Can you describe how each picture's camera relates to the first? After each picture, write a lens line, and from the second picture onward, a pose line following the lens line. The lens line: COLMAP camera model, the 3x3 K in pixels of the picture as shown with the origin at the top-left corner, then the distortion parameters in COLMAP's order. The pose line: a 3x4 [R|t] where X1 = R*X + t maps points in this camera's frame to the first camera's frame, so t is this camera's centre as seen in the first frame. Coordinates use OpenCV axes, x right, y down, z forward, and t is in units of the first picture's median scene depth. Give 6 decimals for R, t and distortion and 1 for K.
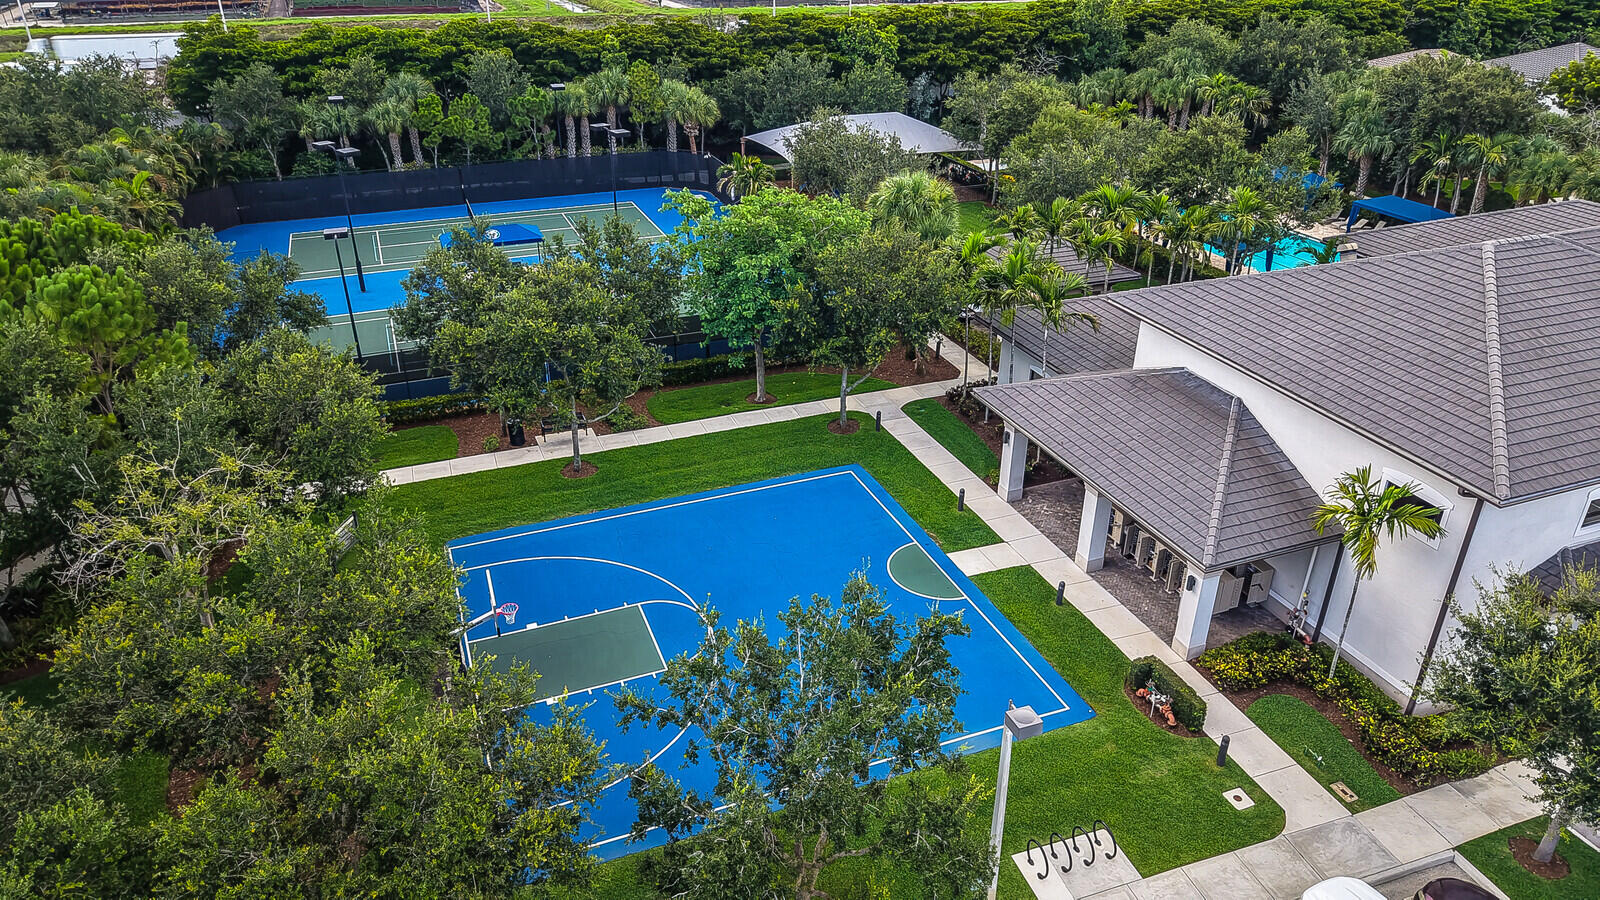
lens RADIAL K [[1076.4, 0, 792.7], [0, 1076.4, 443.4], [0, 0, 1]] dist [0.092918, -0.097539]
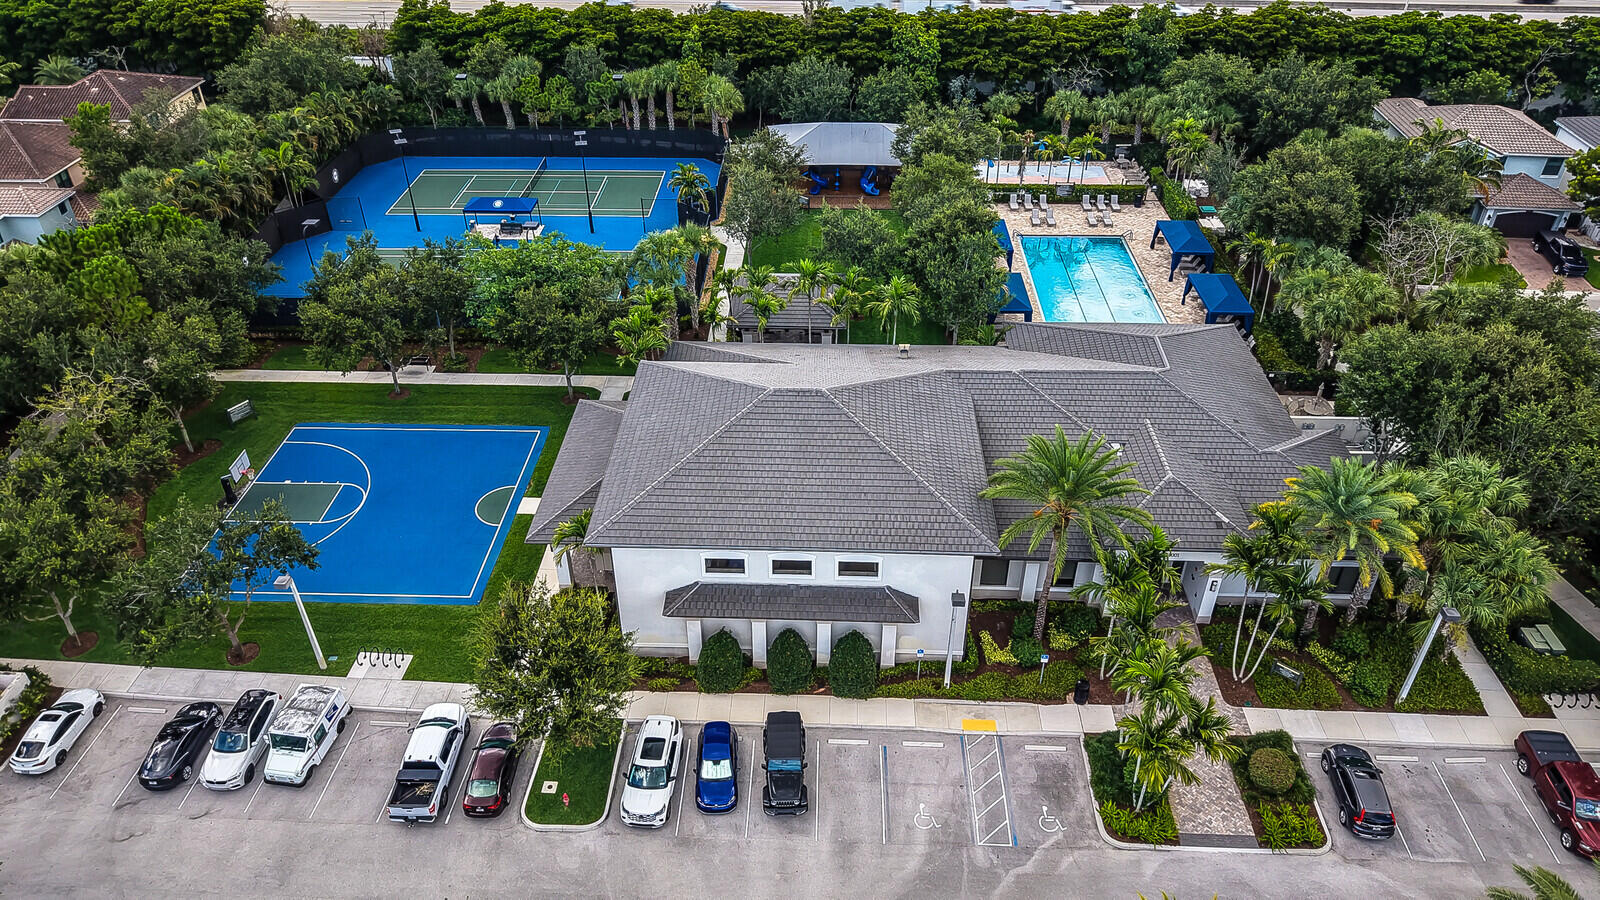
lens RADIAL K [[1081.8, 0, 795.9], [0, 1081.8, 446.9], [0, 0, 1]] dist [0.045159, -0.041527]
pose [[0.924275, 0.210760, -0.318270, 0.454730], [-0.167409, 0.973107, 0.158230, -0.131478], [0.343059, -0.092967, 0.934702, -0.164895]]
